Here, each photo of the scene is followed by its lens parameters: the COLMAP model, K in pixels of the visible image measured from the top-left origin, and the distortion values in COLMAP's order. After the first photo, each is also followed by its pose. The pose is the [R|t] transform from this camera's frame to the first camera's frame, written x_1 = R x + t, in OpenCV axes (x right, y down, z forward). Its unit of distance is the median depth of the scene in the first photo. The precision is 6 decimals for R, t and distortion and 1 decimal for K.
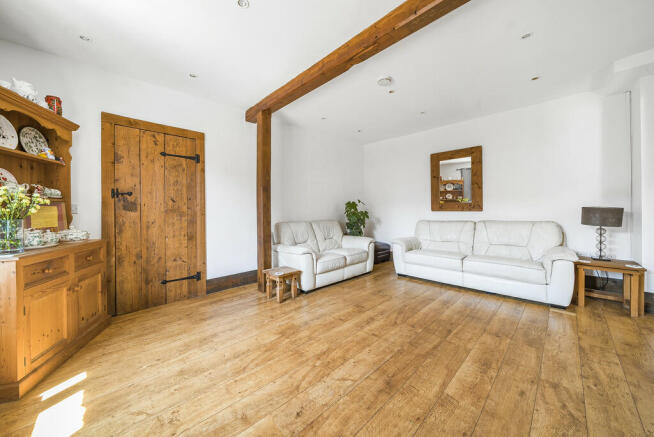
lens RADIAL K [[227.9, 0, 325.7], [0, 227.9, 211.0], [0, 0, 1]] dist [0.016909, 0.000119]
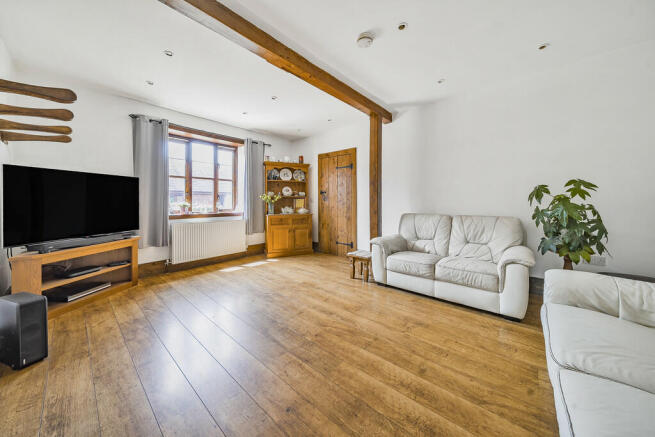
lens RADIAL K [[228.2, 0, 326.2], [0, 228.2, 211.0], [0, 0, 1]] dist [0.016909, 0.000119]
pose [[0.085744, 0.041578, -0.995449, 1.110670], [-0.004498, 0.999135, 0.041344, 0.001435], [0.996307, 0.000932, 0.085856, 0.872846]]
